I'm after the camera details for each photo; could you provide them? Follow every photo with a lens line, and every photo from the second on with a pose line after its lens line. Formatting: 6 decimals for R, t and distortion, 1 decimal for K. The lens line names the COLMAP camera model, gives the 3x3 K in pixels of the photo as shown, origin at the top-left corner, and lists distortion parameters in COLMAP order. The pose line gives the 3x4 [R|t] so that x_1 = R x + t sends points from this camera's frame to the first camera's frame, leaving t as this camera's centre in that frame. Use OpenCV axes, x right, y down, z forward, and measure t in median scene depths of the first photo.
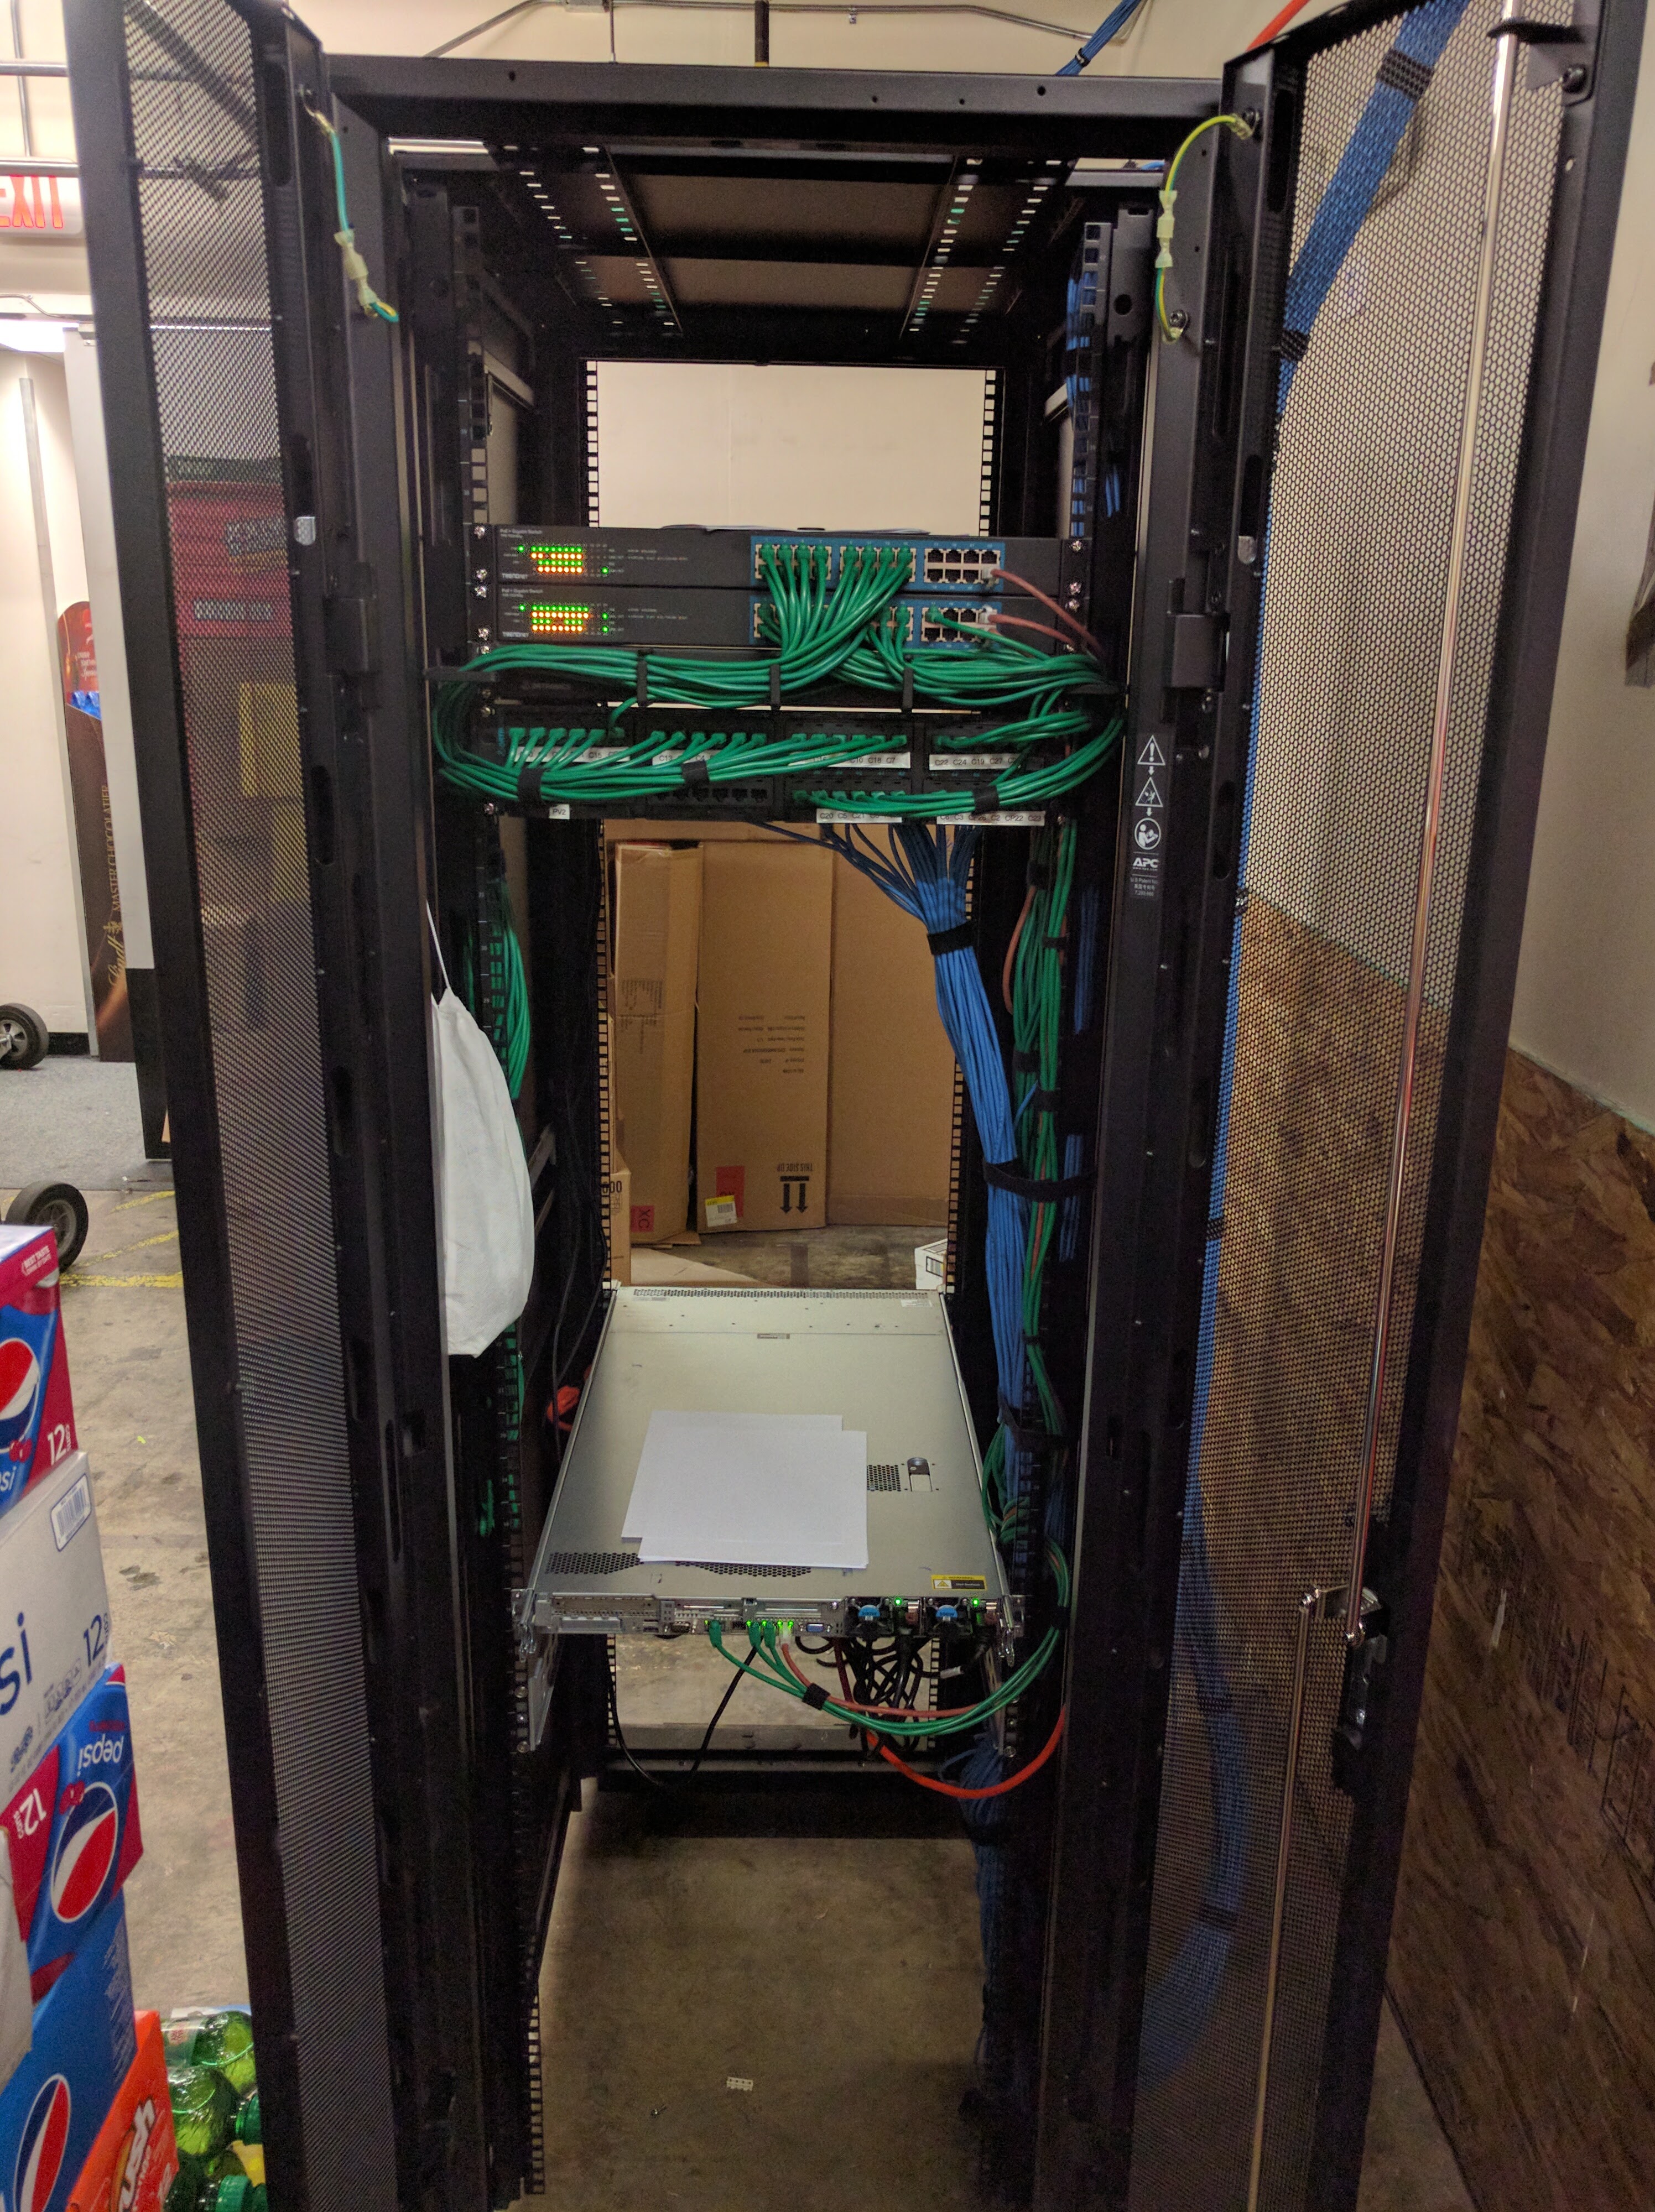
lens RADIAL K [[1623.0, 0, 827.5], [0, 1623.0, 1106.0], [0, 0, 1]] dist [-0.001475, -0.030758]
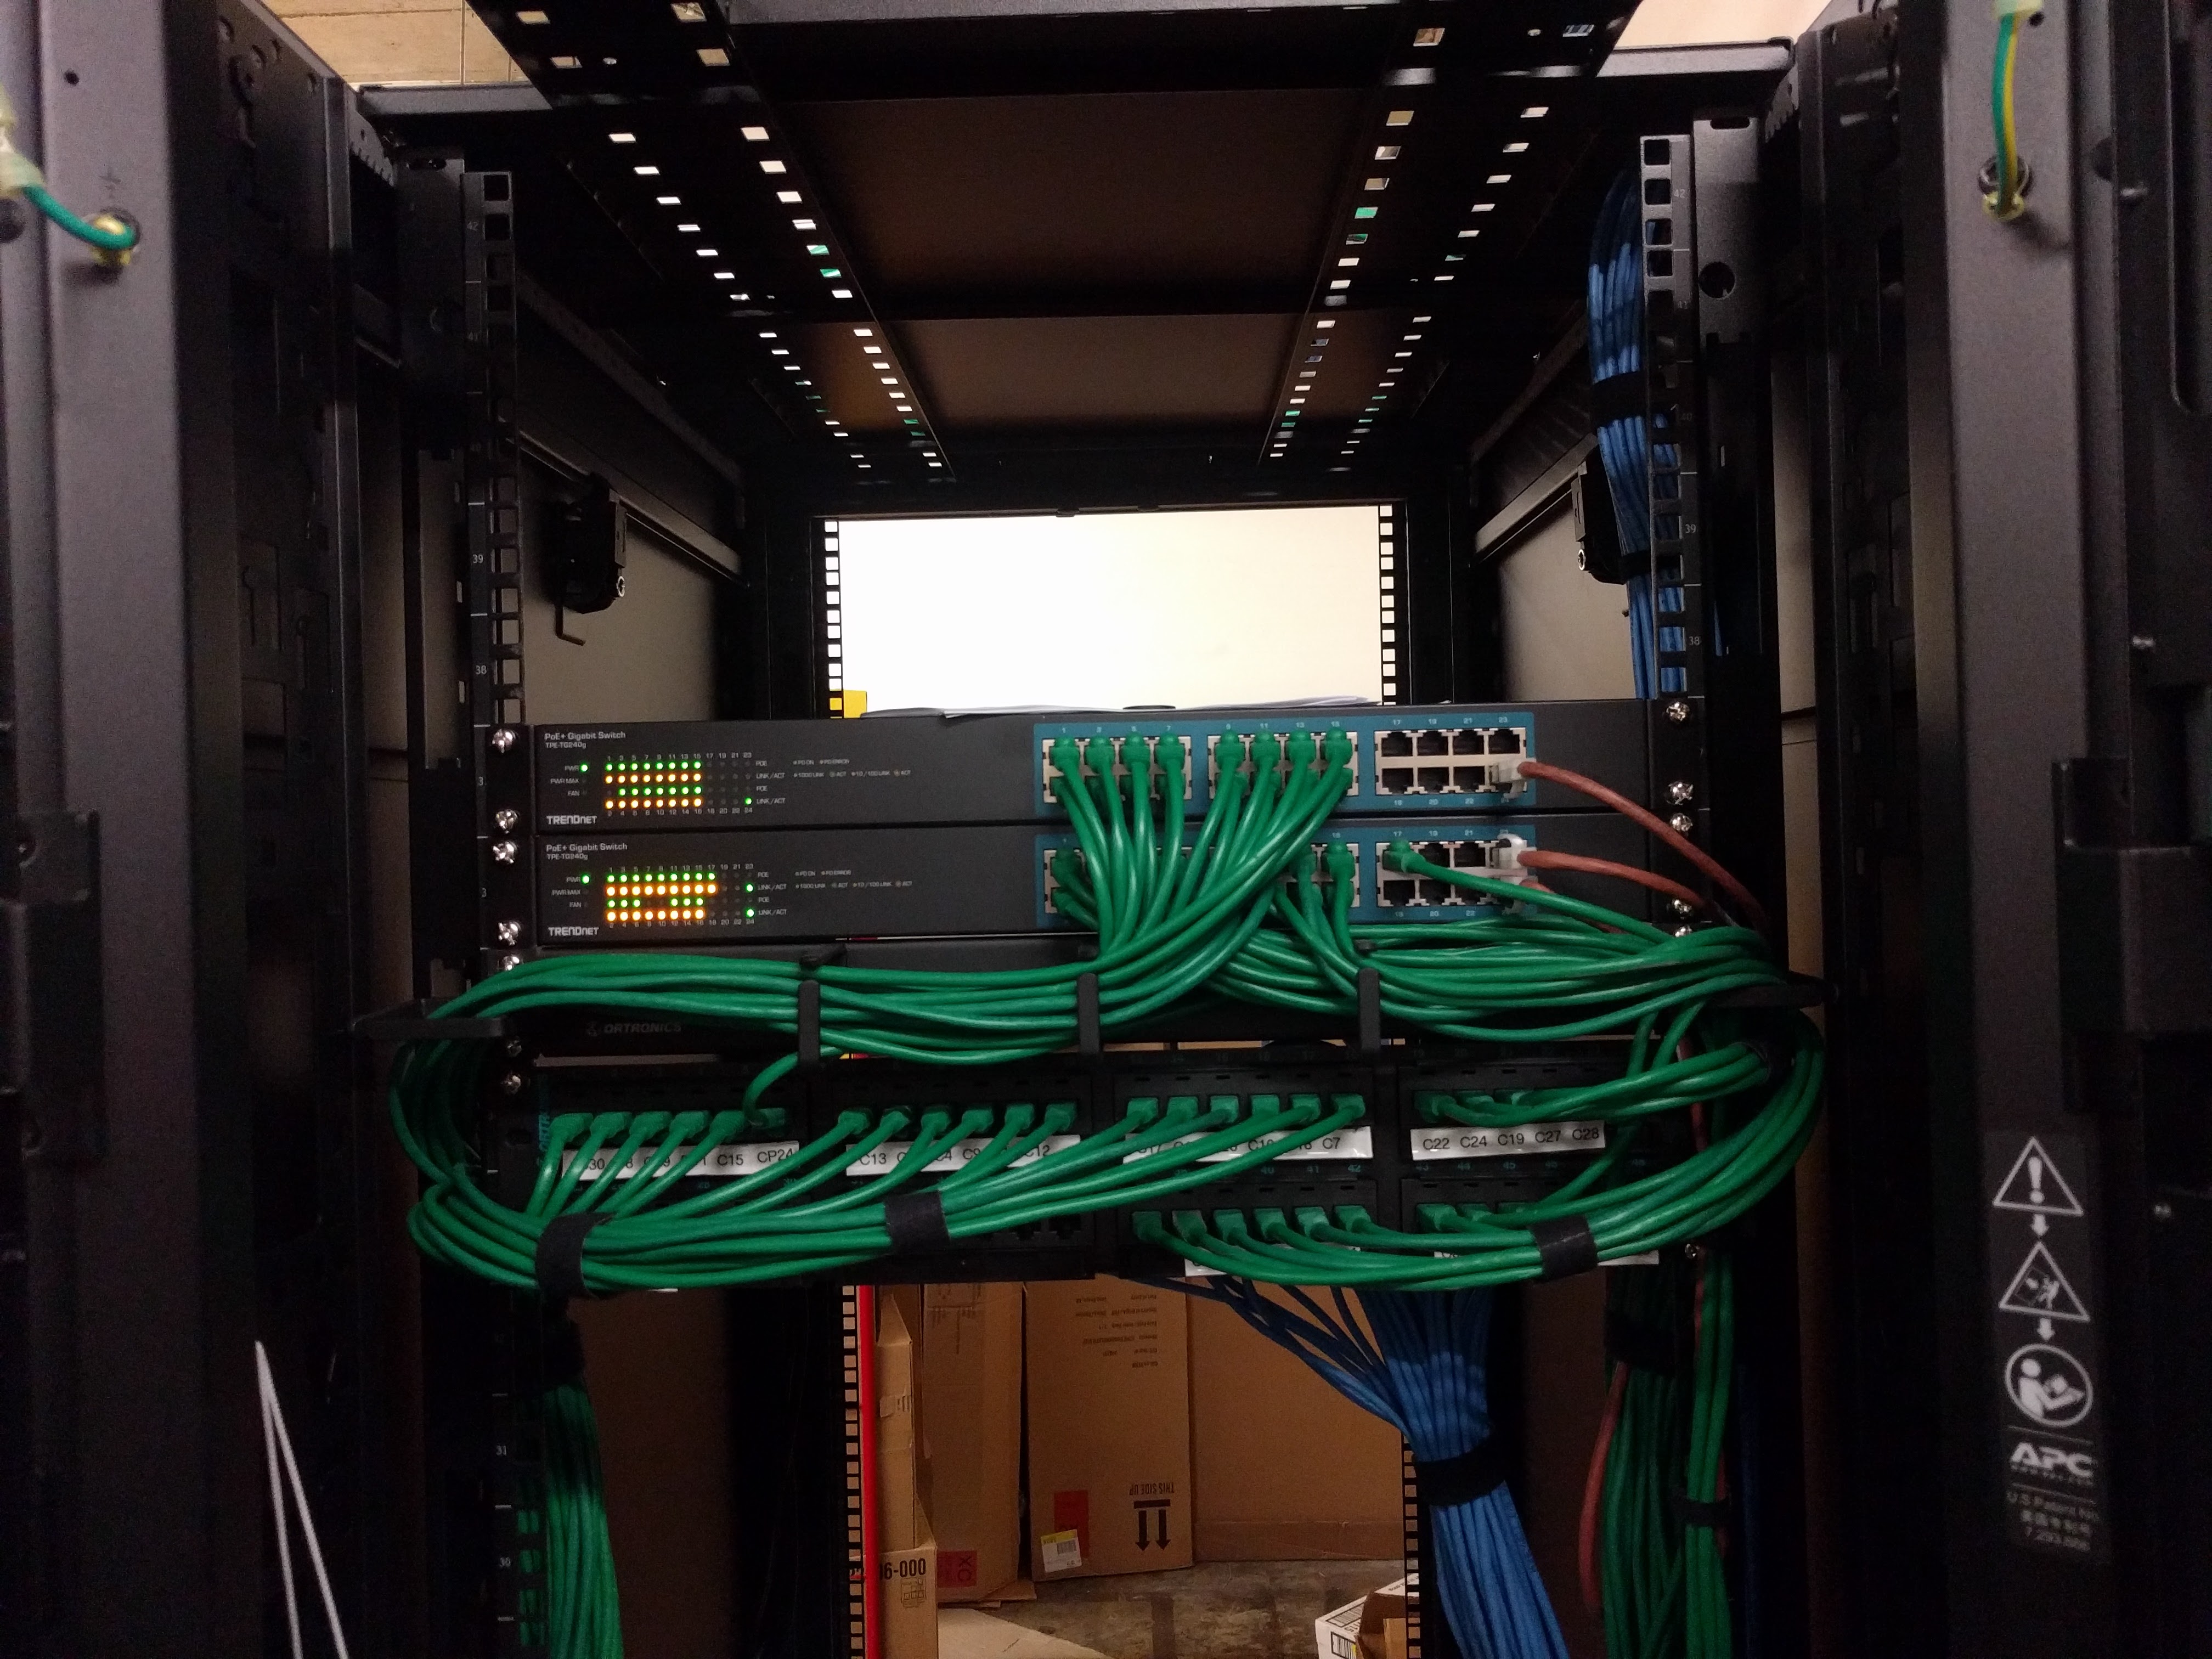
lens RADIAL K [[1697.6, 0, 1106.0], [0, 1697.6, 829.5], [0, 0, 1]] dist [-0.015237, 0.046445]
pose [[0.998491, -0.045308, -0.031039, -0.008970], [0.034533, 0.957415, -0.286641, -0.163506], [0.042704, 0.285137, 0.957535, 0.491959]]
